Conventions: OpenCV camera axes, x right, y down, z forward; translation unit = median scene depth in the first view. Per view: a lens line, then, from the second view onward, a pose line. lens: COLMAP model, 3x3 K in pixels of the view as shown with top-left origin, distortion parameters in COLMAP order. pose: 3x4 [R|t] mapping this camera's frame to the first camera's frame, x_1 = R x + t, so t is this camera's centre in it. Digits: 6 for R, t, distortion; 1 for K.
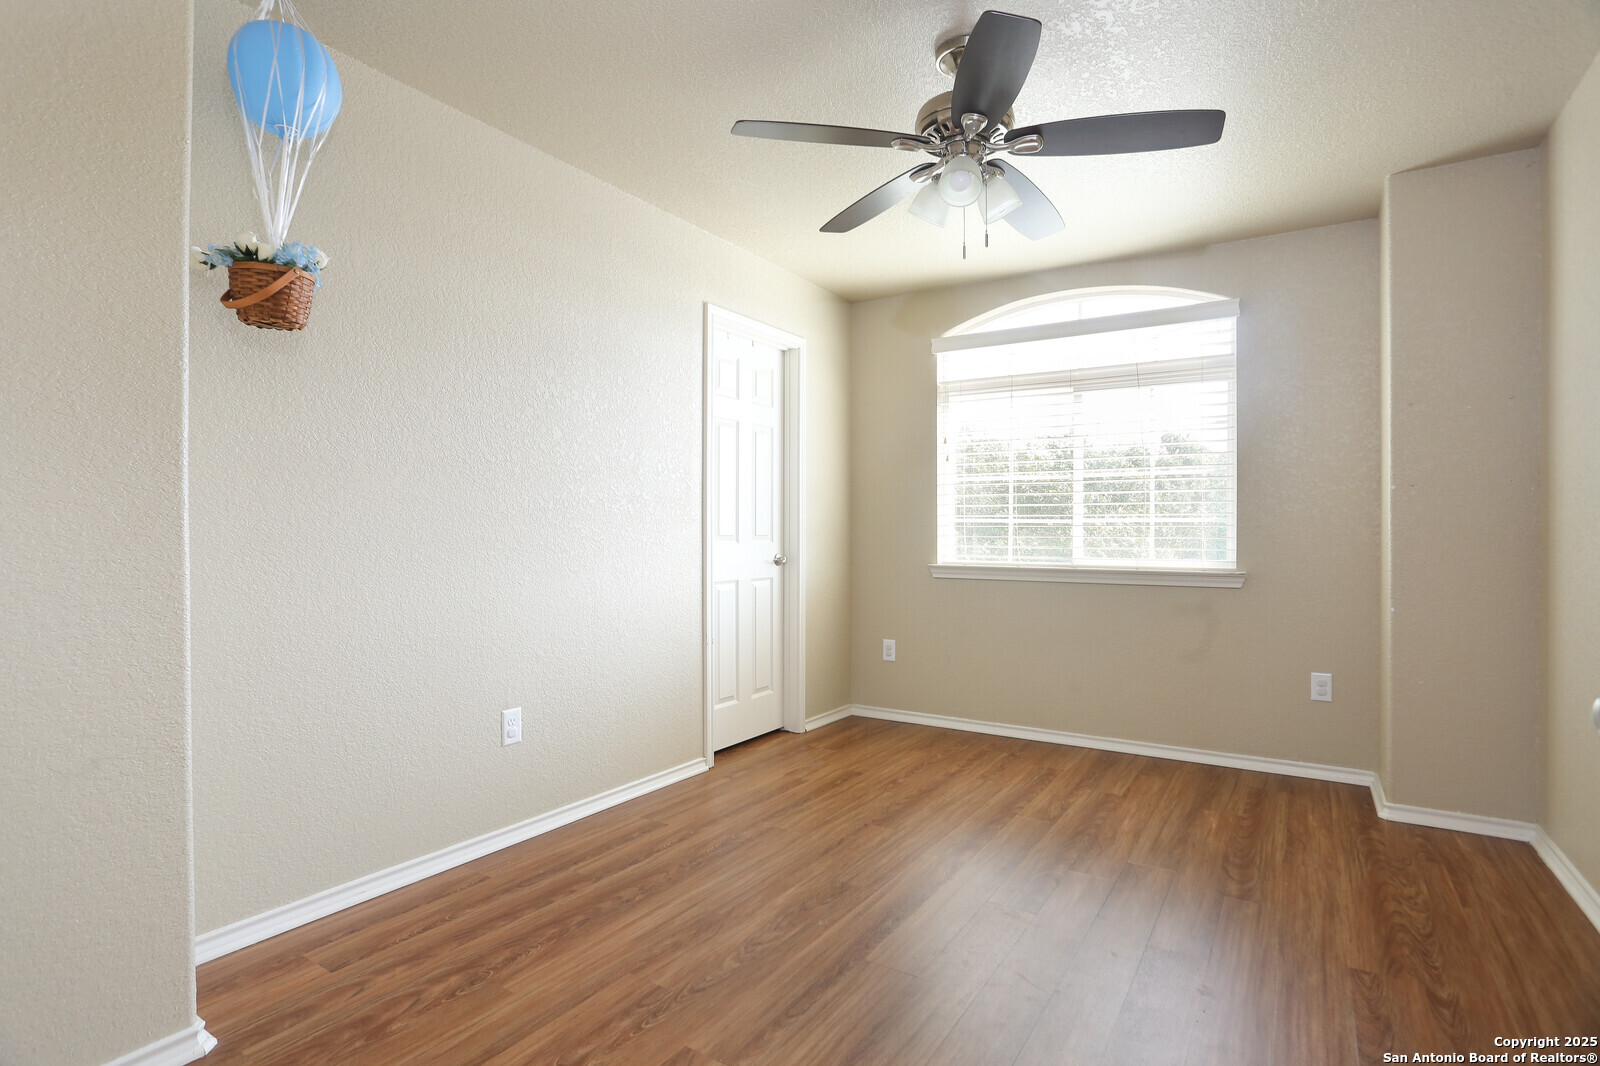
lens RADIAL K [[817.9, 0, 811.2], [0, 817.9, 527.7], [0, 0, 1]] dist [-0.002447, 0.001376]
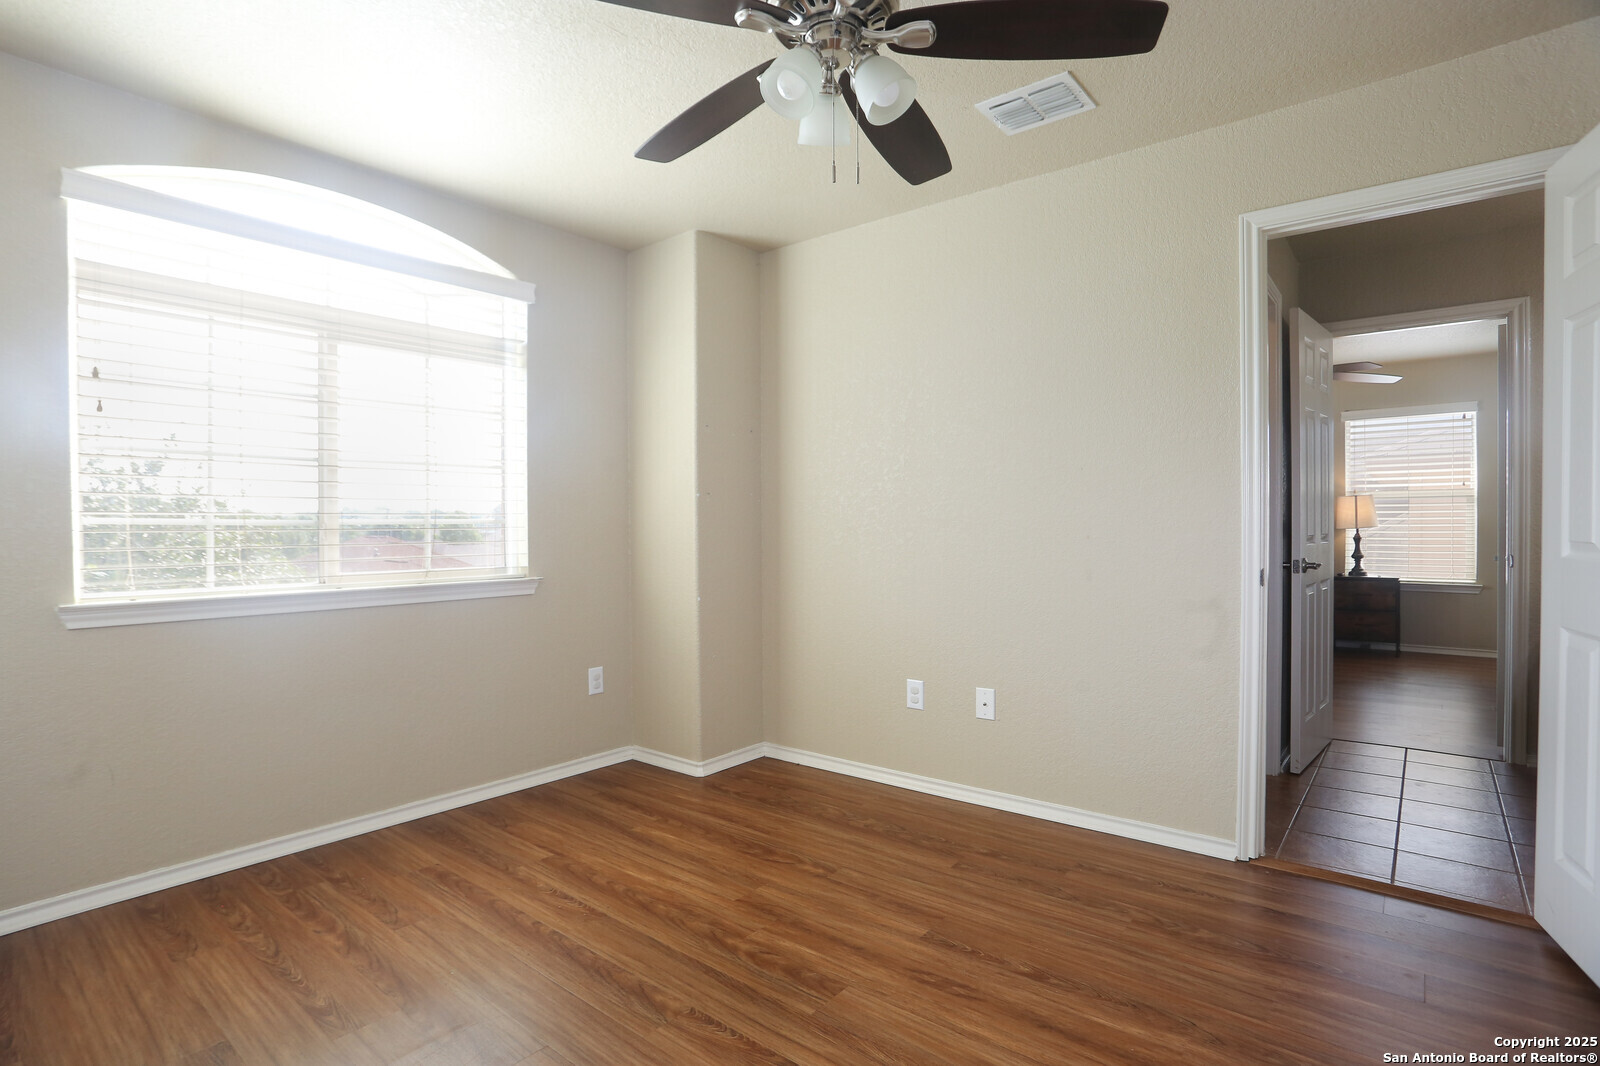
lens RADIAL K [[777.7, 0, 815.7], [0, 777.7, 535.7], [0, 0, 1]] dist [-0.039797, 0.009026]
pose [[0.135911, -0.011117, 0.990659, -0.342091], [0.002973, 0.999937, 0.010813, -0.002367], [-0.990717, 0.001476, 0.135936, 0.617571]]
